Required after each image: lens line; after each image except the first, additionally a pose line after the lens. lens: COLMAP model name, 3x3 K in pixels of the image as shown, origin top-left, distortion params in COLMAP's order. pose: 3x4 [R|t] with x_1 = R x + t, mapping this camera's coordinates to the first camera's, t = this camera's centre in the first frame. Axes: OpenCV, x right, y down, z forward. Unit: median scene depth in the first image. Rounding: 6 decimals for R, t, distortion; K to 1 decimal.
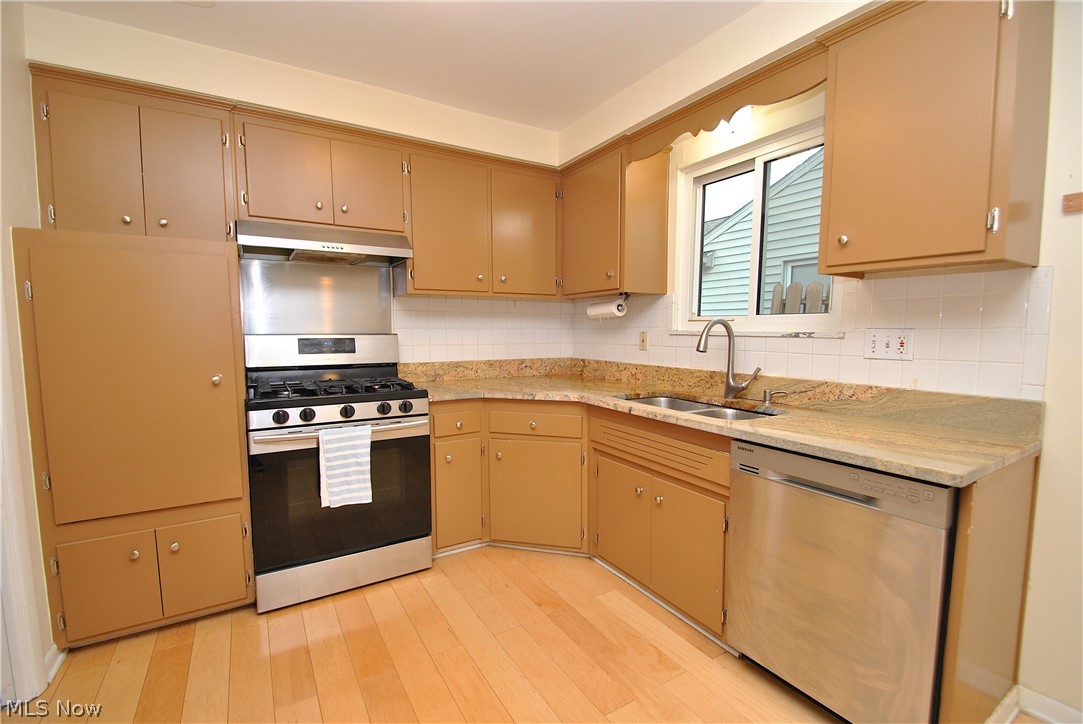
lens RADIAL K [[471.5, 0, 539.3], [0, 471.5, 367.7], [0, 0, 1]] dist [0.002163, -0.000081]
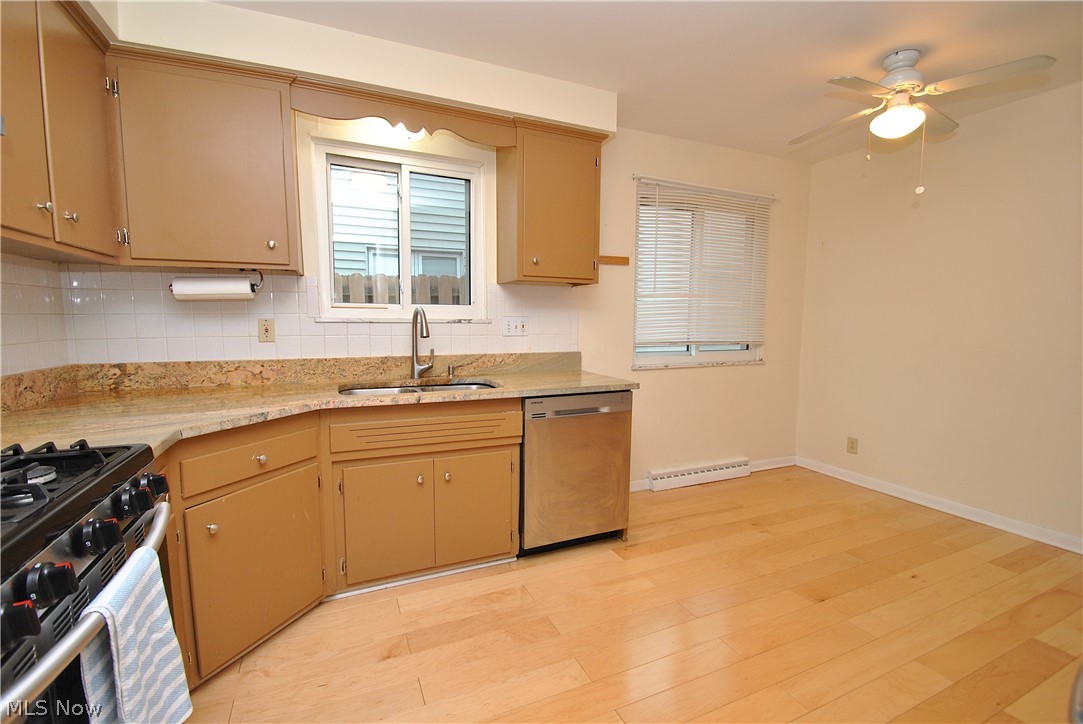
lens RADIAL K [[471.5, 0, 541.0], [0, 471.5, 362.6], [0, 0, 1]] dist [0.002163, -0.000081]
pose [[0.135099, -0.093295, 0.986430, -0.609275], [0.077087, 0.993529, 0.083409, -0.039831], [-0.987829, 0.064773, 0.141416, 0.509273]]
